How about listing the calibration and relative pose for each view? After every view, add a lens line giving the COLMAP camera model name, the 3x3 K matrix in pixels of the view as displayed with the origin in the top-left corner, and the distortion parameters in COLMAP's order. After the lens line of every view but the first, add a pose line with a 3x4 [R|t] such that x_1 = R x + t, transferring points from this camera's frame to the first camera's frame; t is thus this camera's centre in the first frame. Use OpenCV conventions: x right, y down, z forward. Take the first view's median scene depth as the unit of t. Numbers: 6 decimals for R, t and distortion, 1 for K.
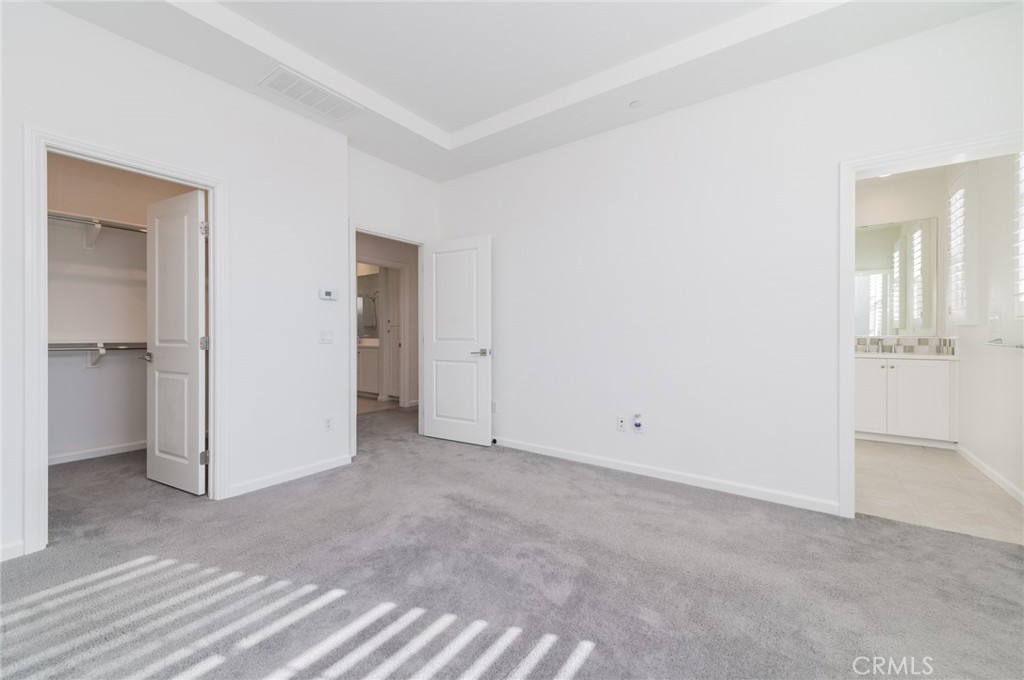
lens RADIAL K [[405.4, 0, 512.0], [0, 405.4, 340.0], [0, 0, 1]] dist [0.007055, -0.000181]
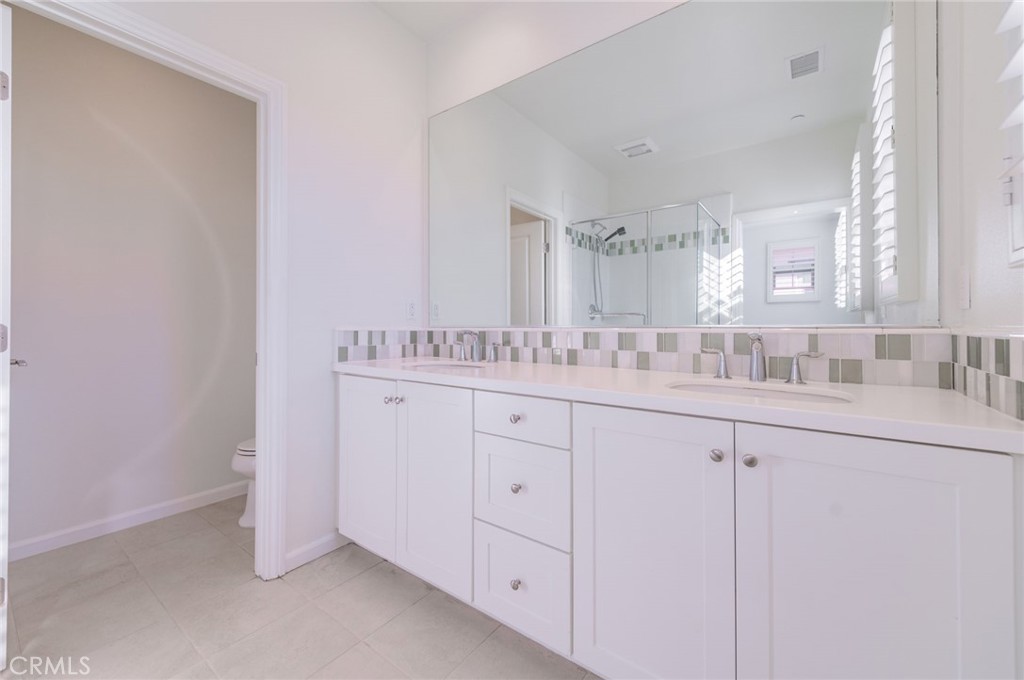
lens RADIAL K [[406.7, 0, 514.3], [0, 406.7, 328.1], [0, 0, 1]] dist [-0.000902, -0.000164]
pose [[0.999992, -0.002875, -0.002613, 0.742668], [0.002851, 0.999955, -0.009045, -0.006161], [0.002638, 0.009038, 0.999956, 0.715364]]
